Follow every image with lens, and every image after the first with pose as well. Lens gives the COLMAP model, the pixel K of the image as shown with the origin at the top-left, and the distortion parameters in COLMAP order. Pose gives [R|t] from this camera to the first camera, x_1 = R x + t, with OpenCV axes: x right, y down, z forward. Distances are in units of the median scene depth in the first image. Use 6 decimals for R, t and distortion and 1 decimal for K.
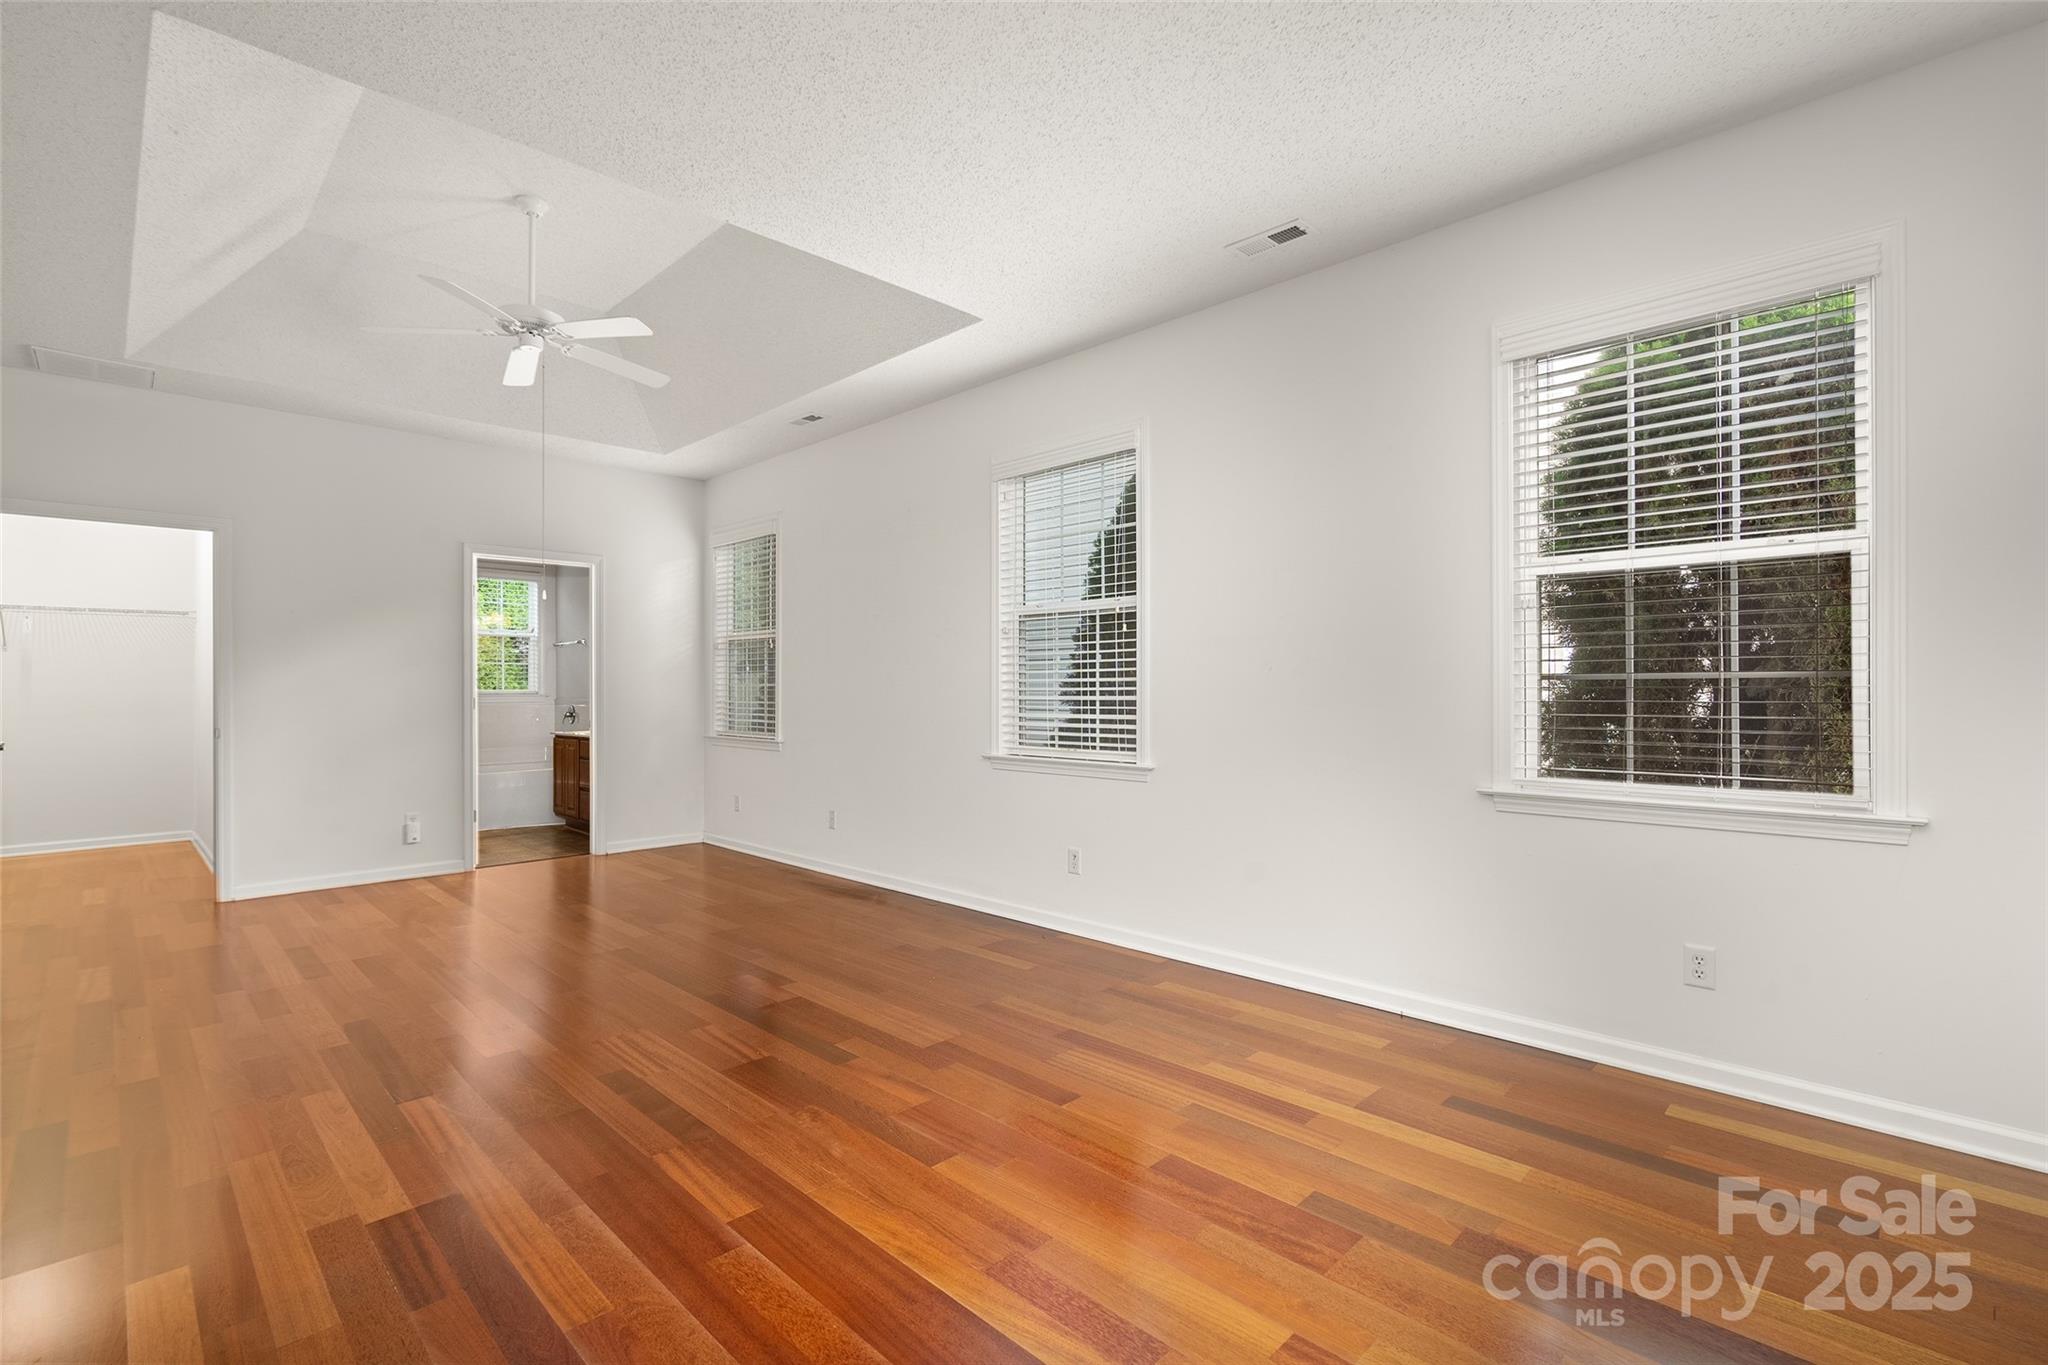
lens RADIAL K [[934.0, 0, 1018.9], [0, 934.0, 683.1], [0, 0, 1]] dist [-0.000393, -0.000283]
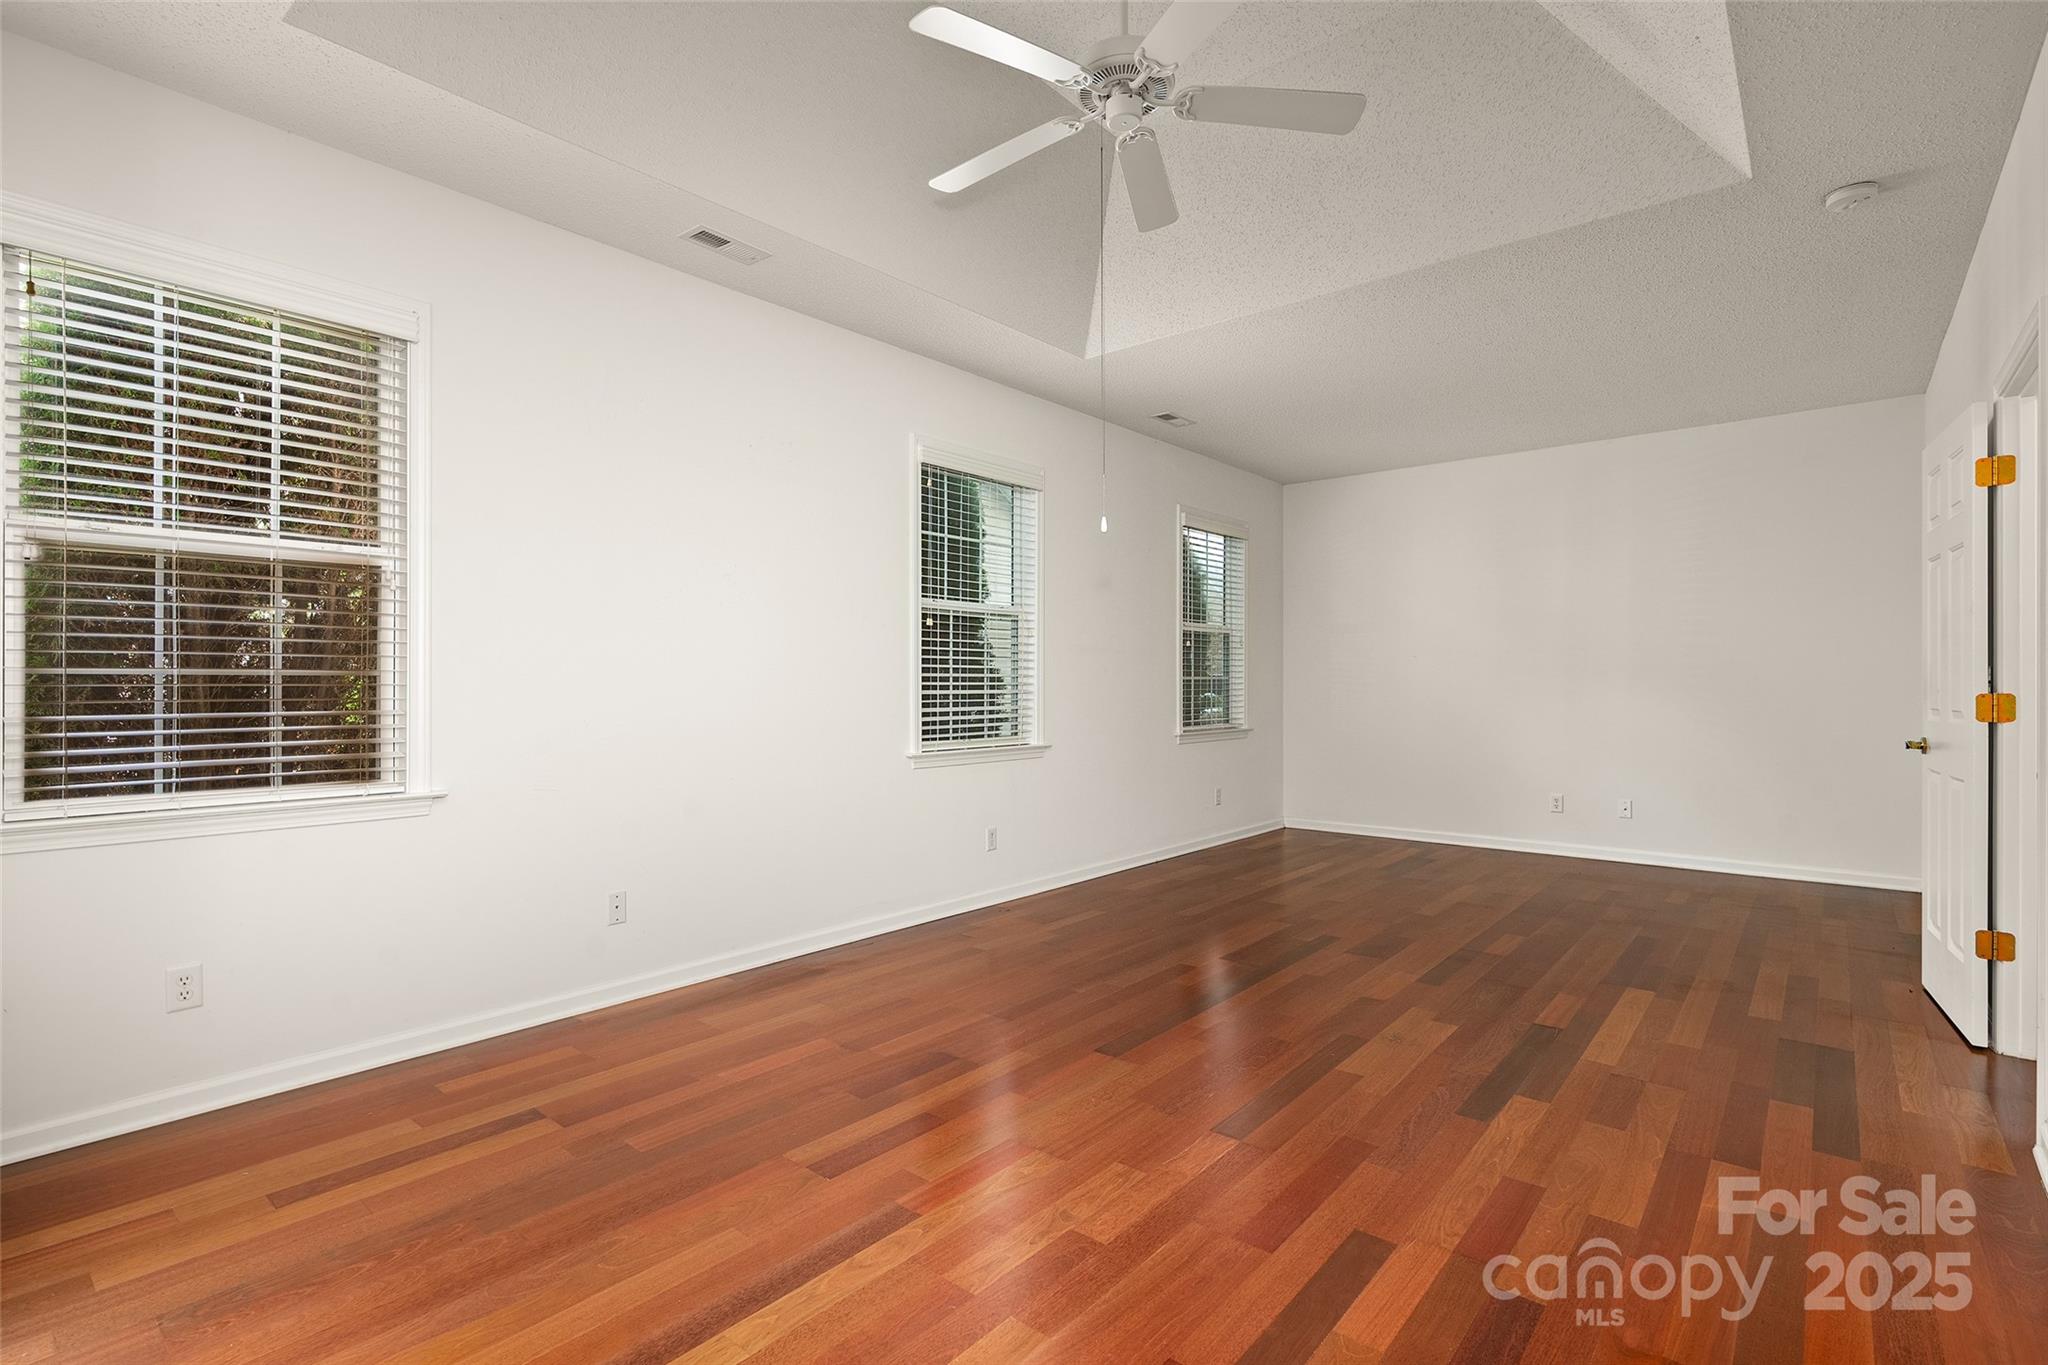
lens RADIAL K [[951.6, 0, 1018.9], [0, 951.6, 681.1], [0, 0, 1]] dist [-0.027067, -0.000016]
pose [[-0.076497, 0.005229, 0.997056, -0.782057], [-0.004285, 0.999975, -0.005573, 0.006952], [-0.997061, -0.004699, -0.076472, 0.771729]]
